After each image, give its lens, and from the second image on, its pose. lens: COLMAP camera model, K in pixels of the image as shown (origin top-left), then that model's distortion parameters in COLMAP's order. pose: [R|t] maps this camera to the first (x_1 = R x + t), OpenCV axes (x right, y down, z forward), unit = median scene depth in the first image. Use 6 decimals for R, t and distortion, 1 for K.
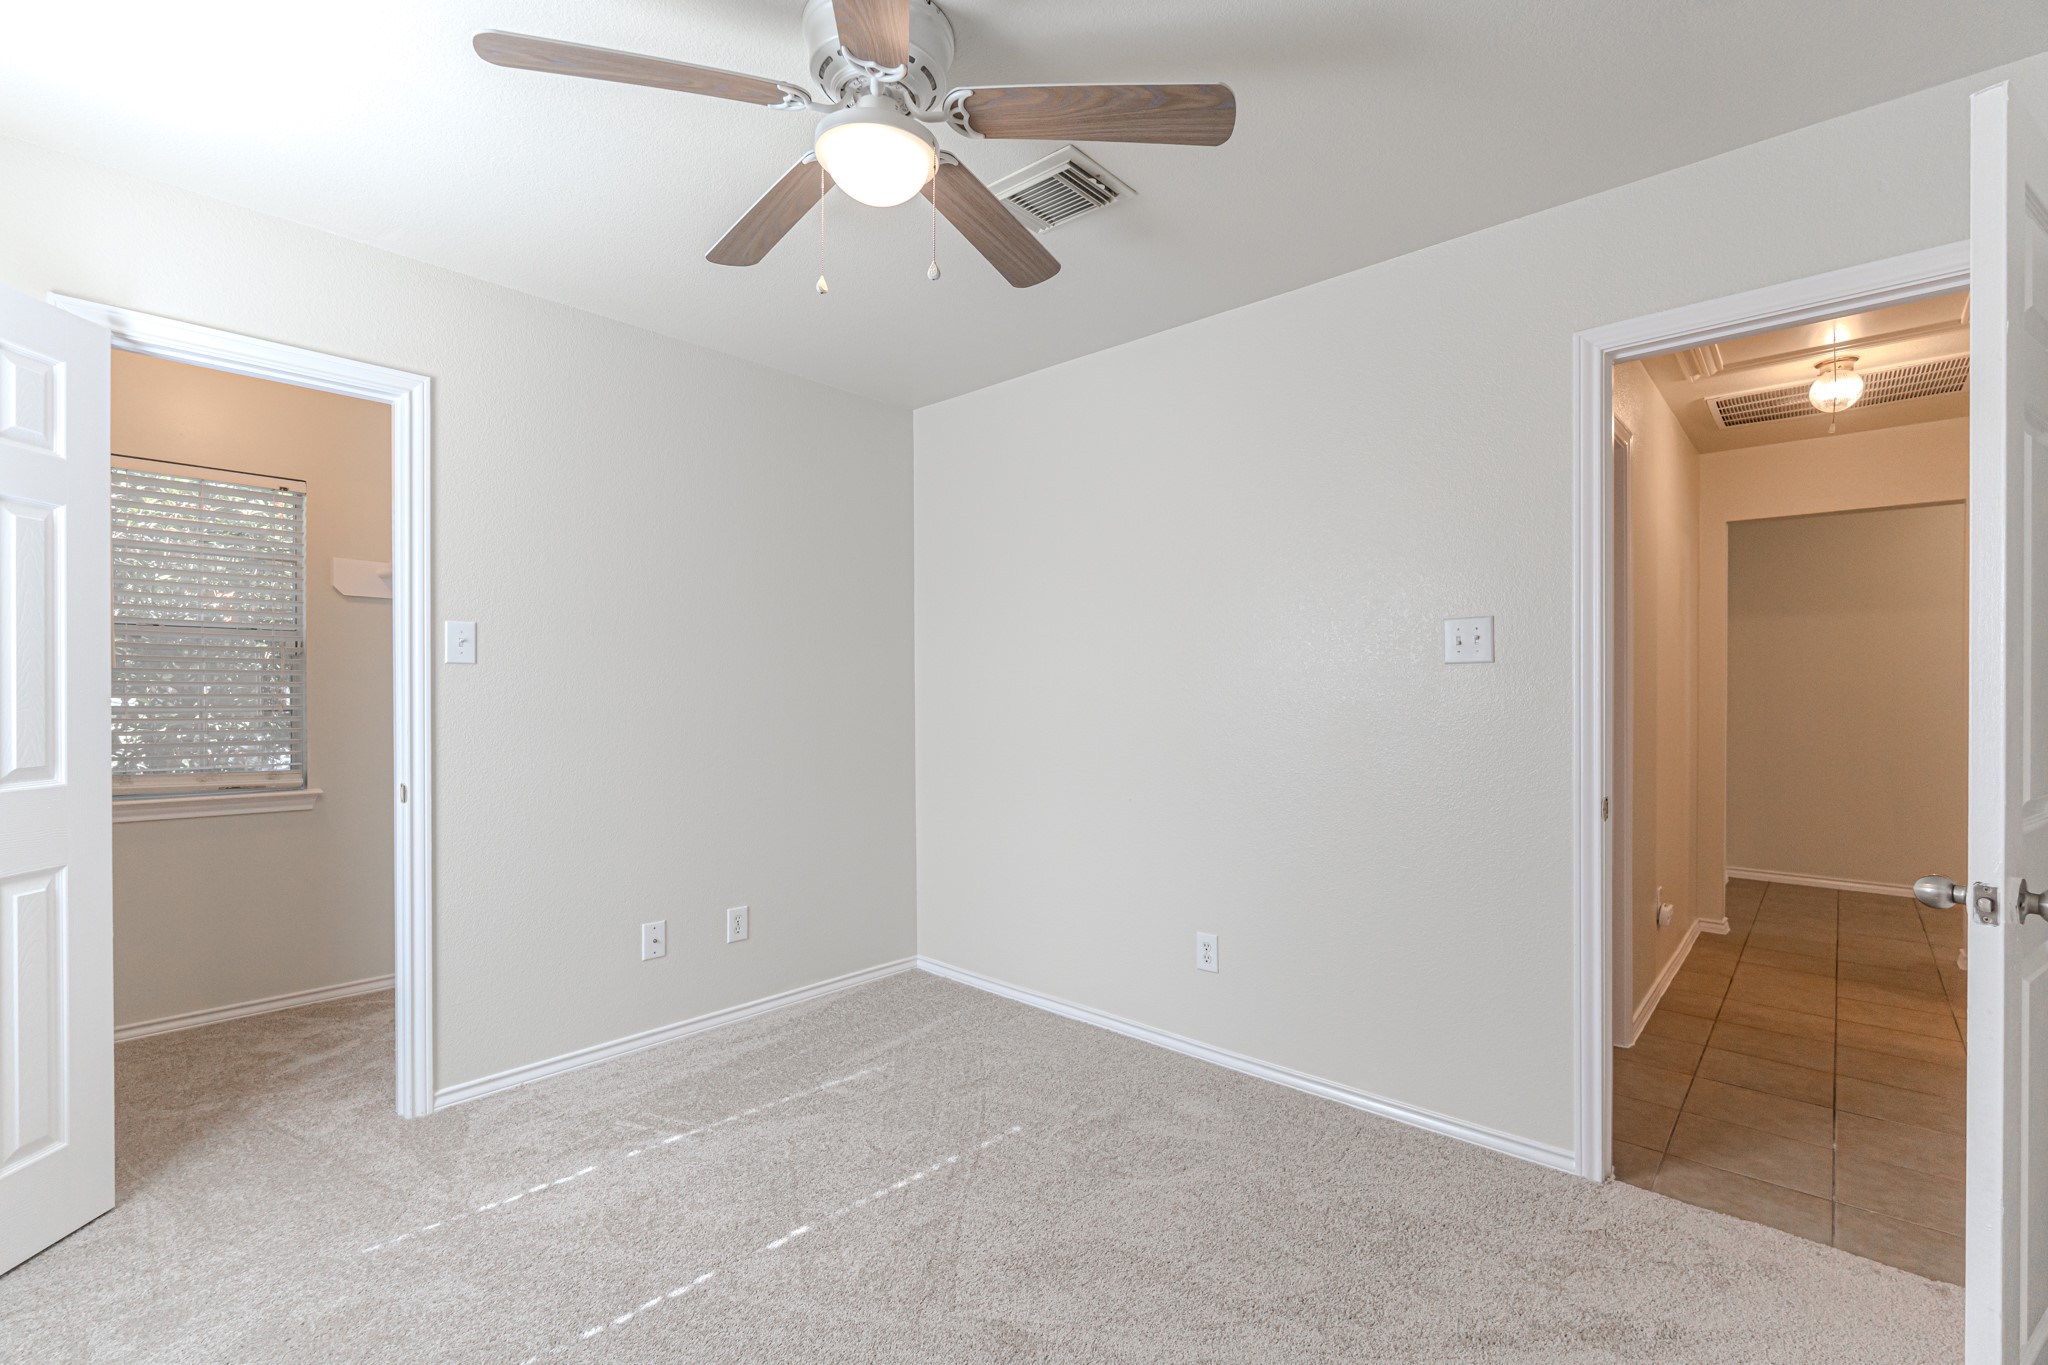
lens RADIAL K [[916.6, 0, 1010.6], [0, 916.6, 717.6], [0, 0, 1]] dist [0.001225, 0.000260]
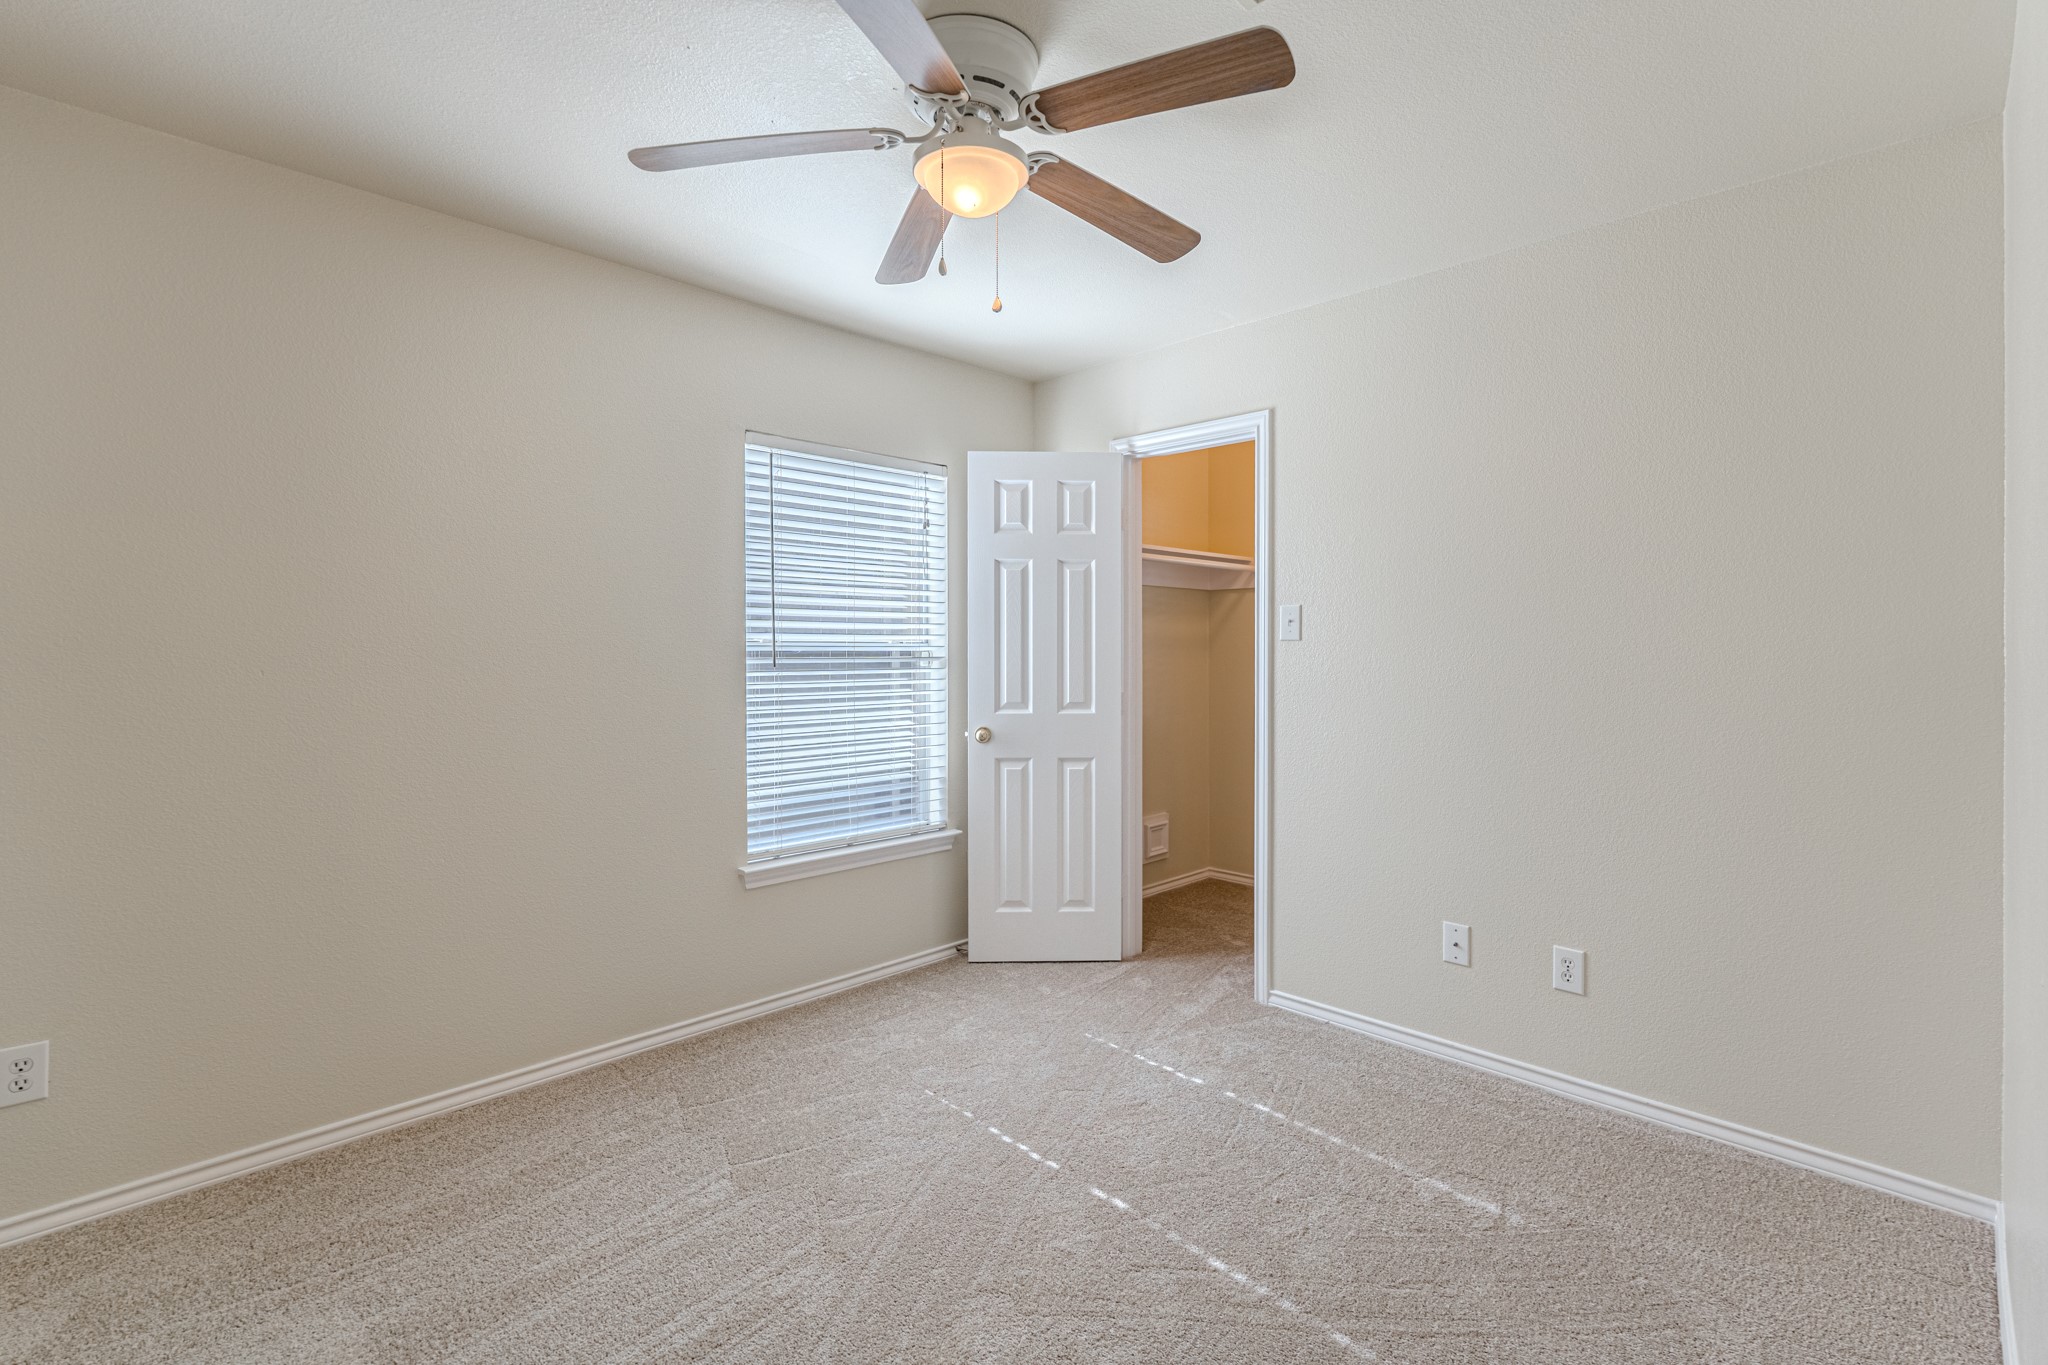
lens RADIAL K [[909.5, 0, 1039.7], [0, 909.5, 670.0], [0, 0, 1]] dist [-0.002186, -0.000420]
pose [[-0.030467, 0.019592, -0.999344, 0.601121], [-0.028823, 0.999375, 0.020471, -0.036325], [0.999120, 0.029428, -0.029883, 0.728721]]
